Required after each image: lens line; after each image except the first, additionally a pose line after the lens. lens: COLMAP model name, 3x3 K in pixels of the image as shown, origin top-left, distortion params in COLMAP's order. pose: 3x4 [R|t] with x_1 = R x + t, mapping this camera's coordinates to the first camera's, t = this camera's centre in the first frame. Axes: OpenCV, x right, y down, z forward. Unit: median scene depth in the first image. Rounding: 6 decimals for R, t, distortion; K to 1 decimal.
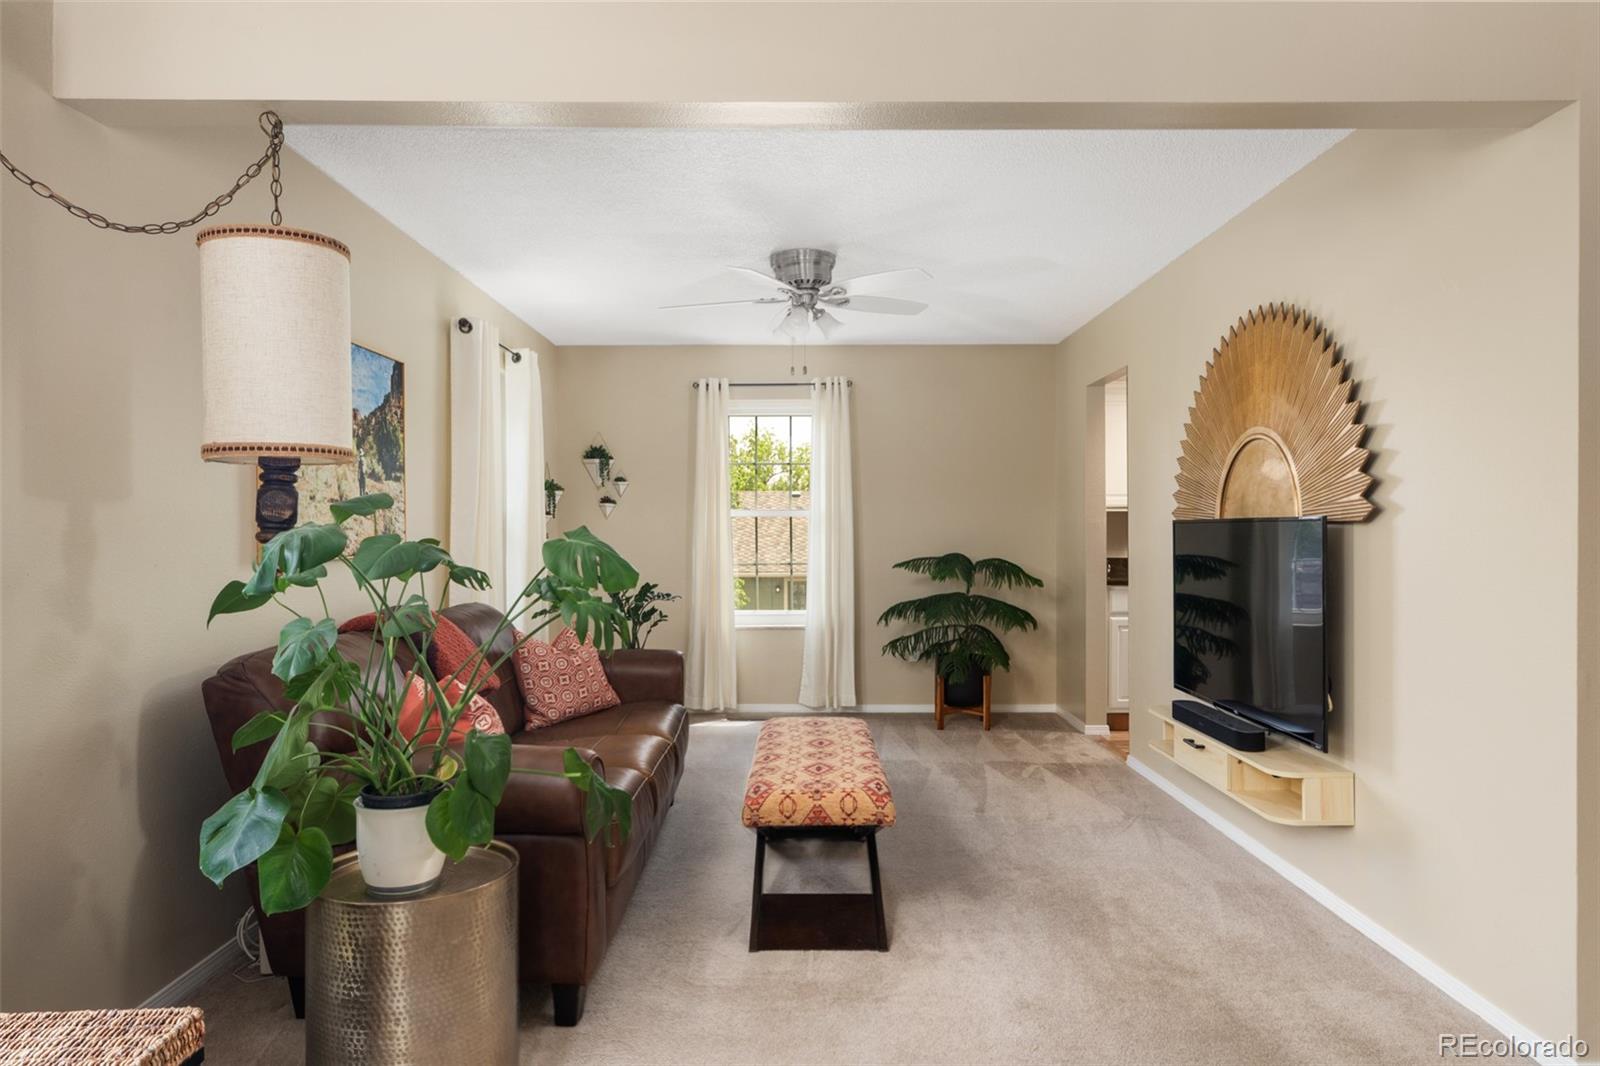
lens RADIAL K [[978.7, 0, 800.0], [0, 978.7, 533.0], [0, 0, 1]] dist [0.002552, 0.001185]
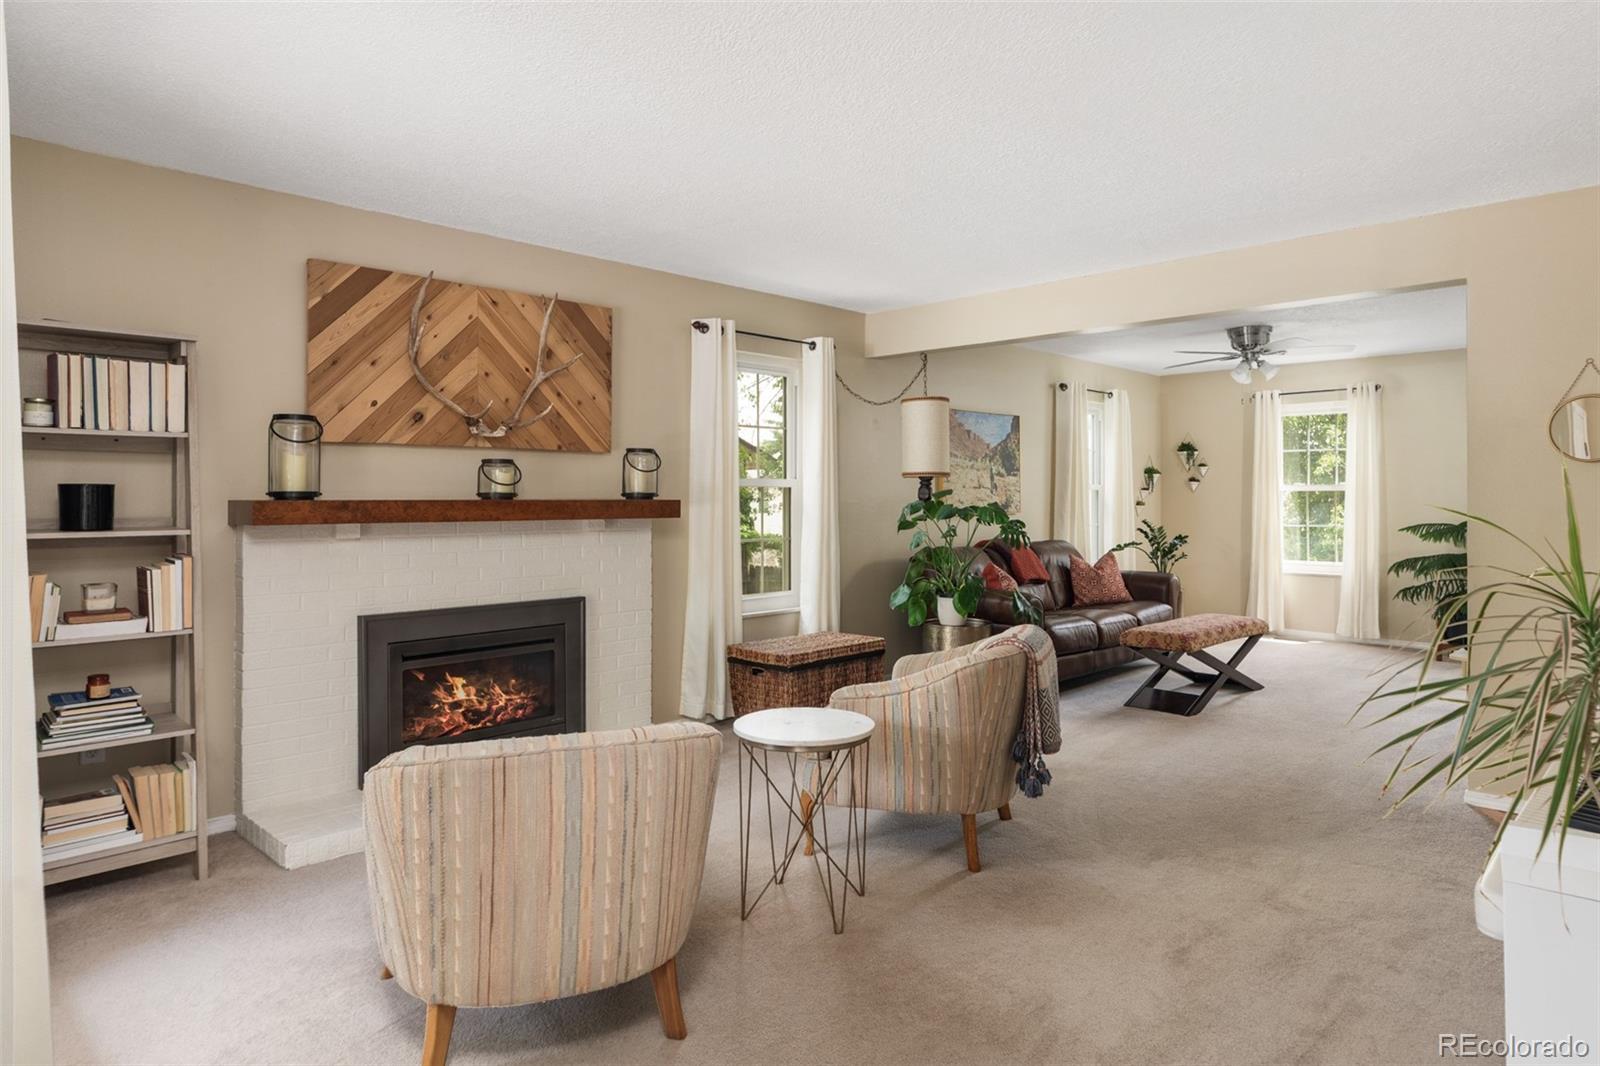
lens RADIAL K [[932.4, 0, 802.9], [0, 932.4, 501.9], [0, 0, 1]] dist [-0.000265, 0.000137]
pose [[0.701539, 0.006504, -0.712601, 0.542180], [-0.003609, 0.999978, 0.005574, -0.008339], [0.712622, -0.001339, 0.701547, -0.538862]]
